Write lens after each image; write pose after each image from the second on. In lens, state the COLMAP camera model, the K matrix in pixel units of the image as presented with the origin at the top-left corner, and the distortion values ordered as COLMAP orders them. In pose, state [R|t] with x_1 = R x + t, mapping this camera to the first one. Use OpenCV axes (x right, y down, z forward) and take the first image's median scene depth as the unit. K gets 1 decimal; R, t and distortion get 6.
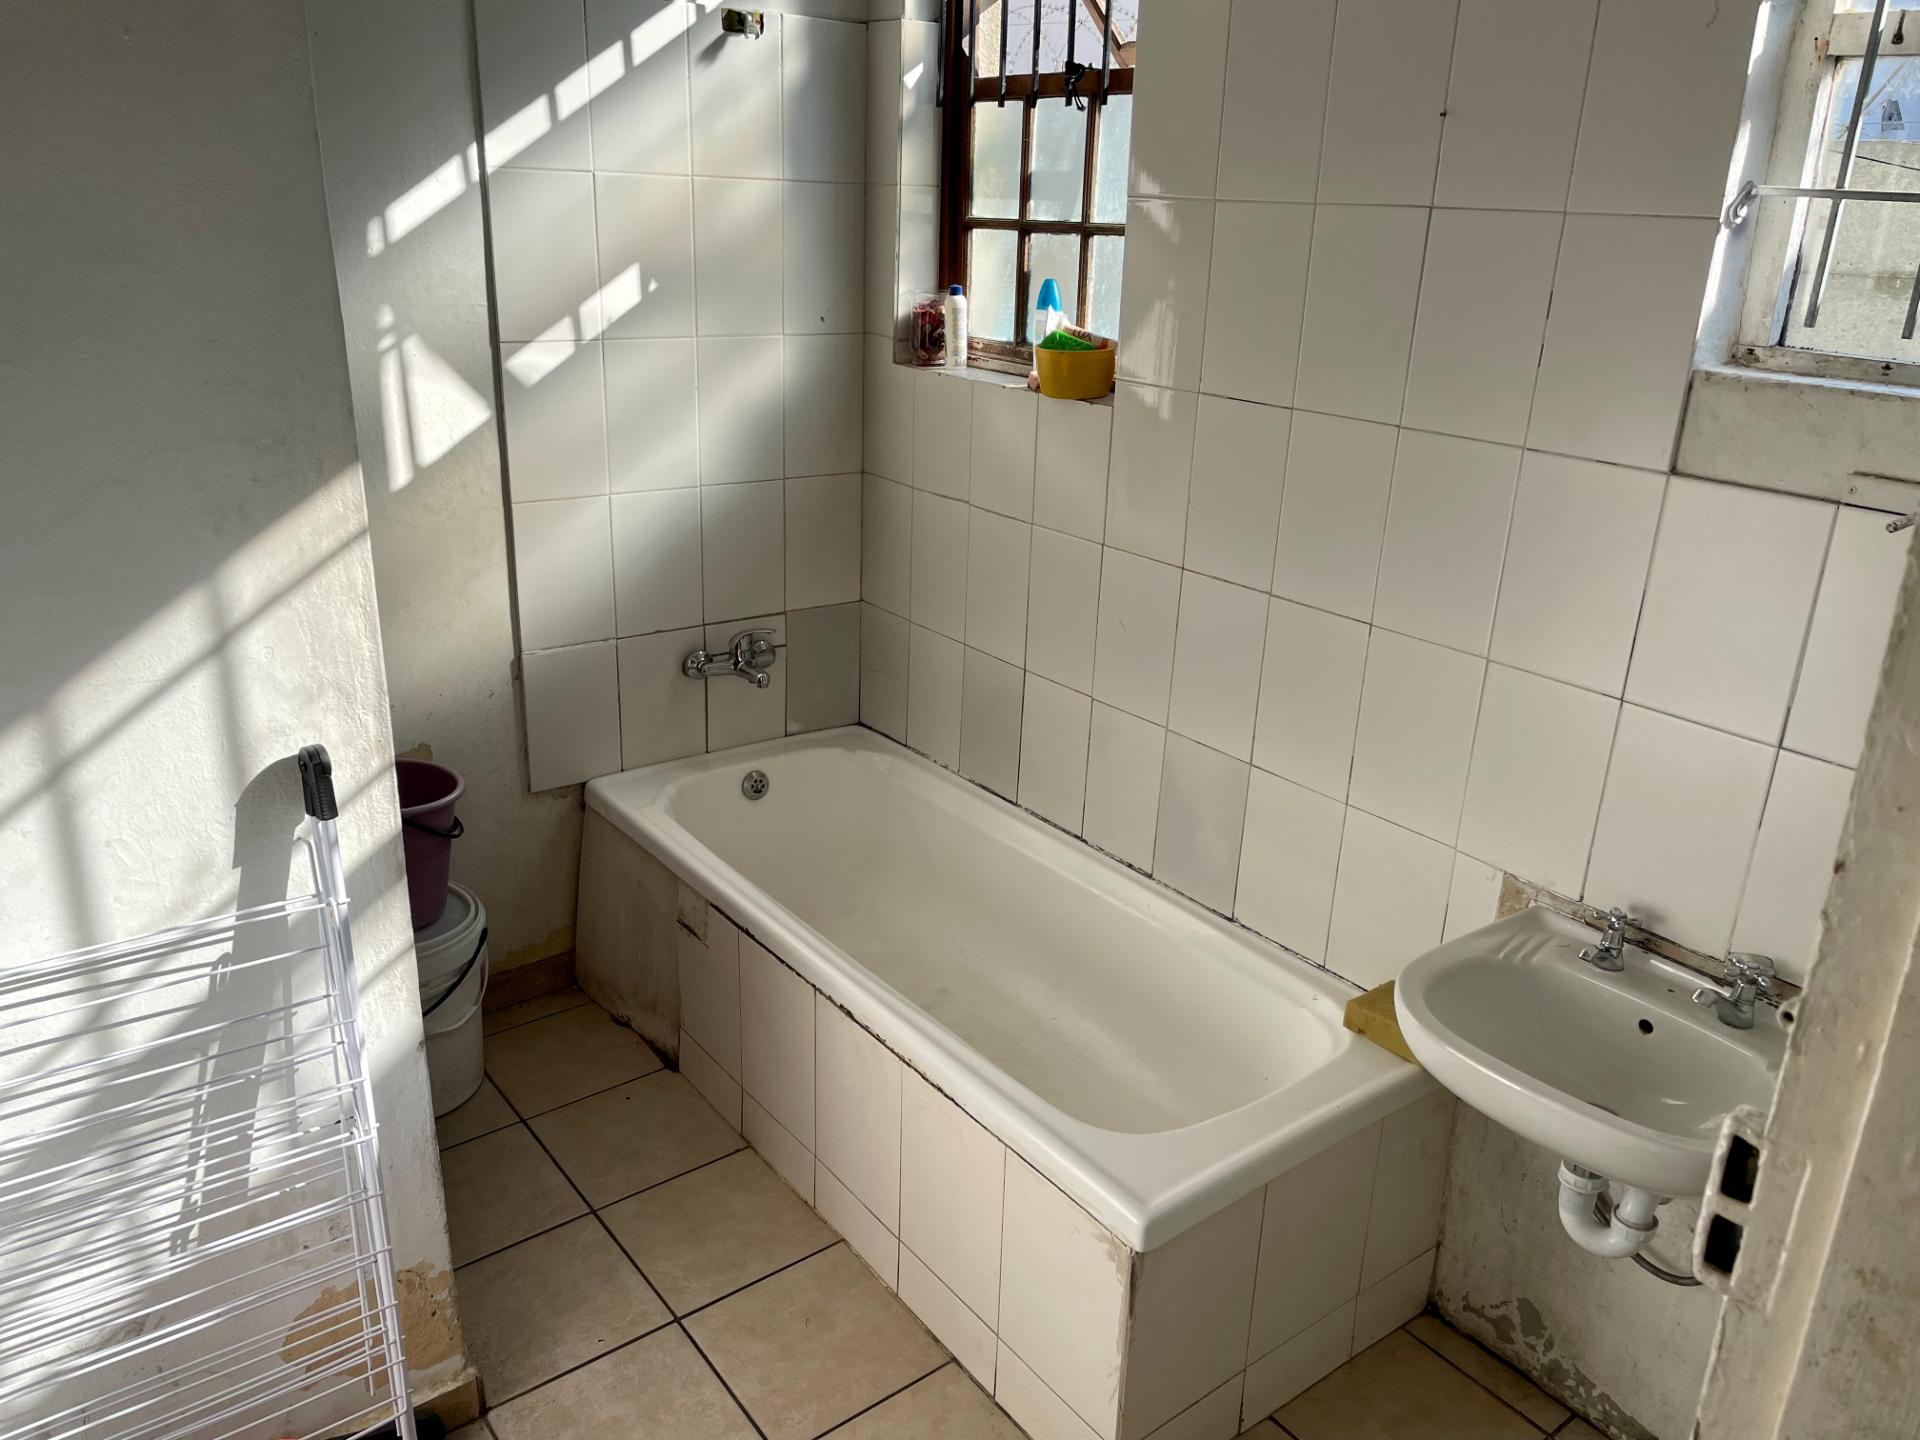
lens RADIAL K [[1468.0, 0, 967.5], [0, 1468.0, 717.4], [0, 0, 1]] dist [0.103363, -0.137635]
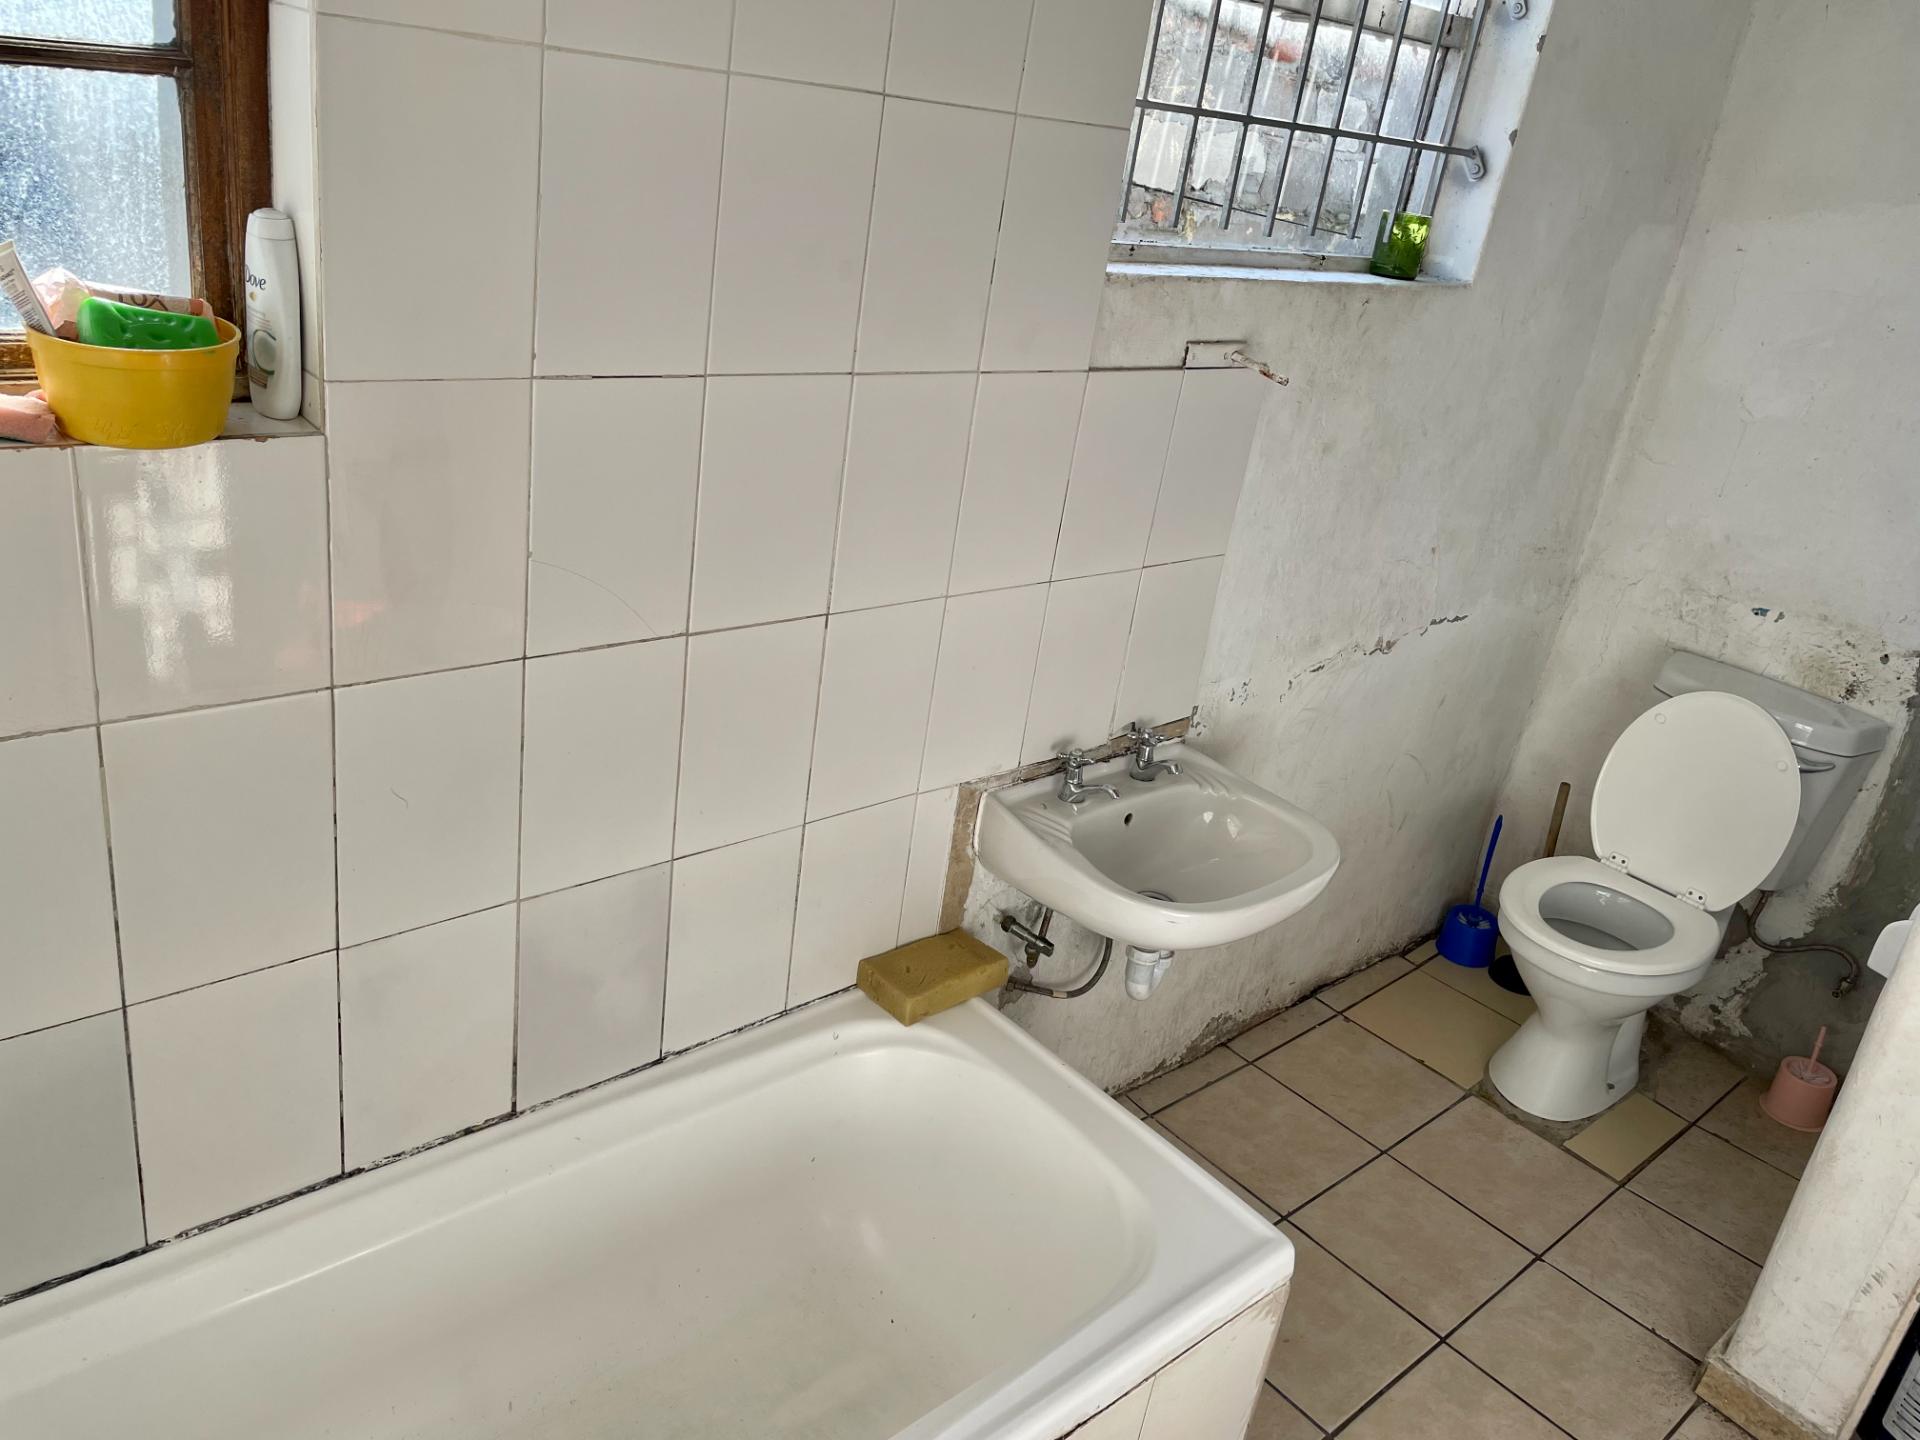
lens RADIAL K [[1468.0, 0, 967.5], [0, 1468.0, 717.4], [0, 0, 1]] dist [0.103363, -0.137635]
pose [[-0.074868, -0.432744, 0.898403, -0.524088], [0.202663, 0.875526, 0.438613, -0.378944], [-0.976382, 0.214911, 0.022152, 0.981505]]
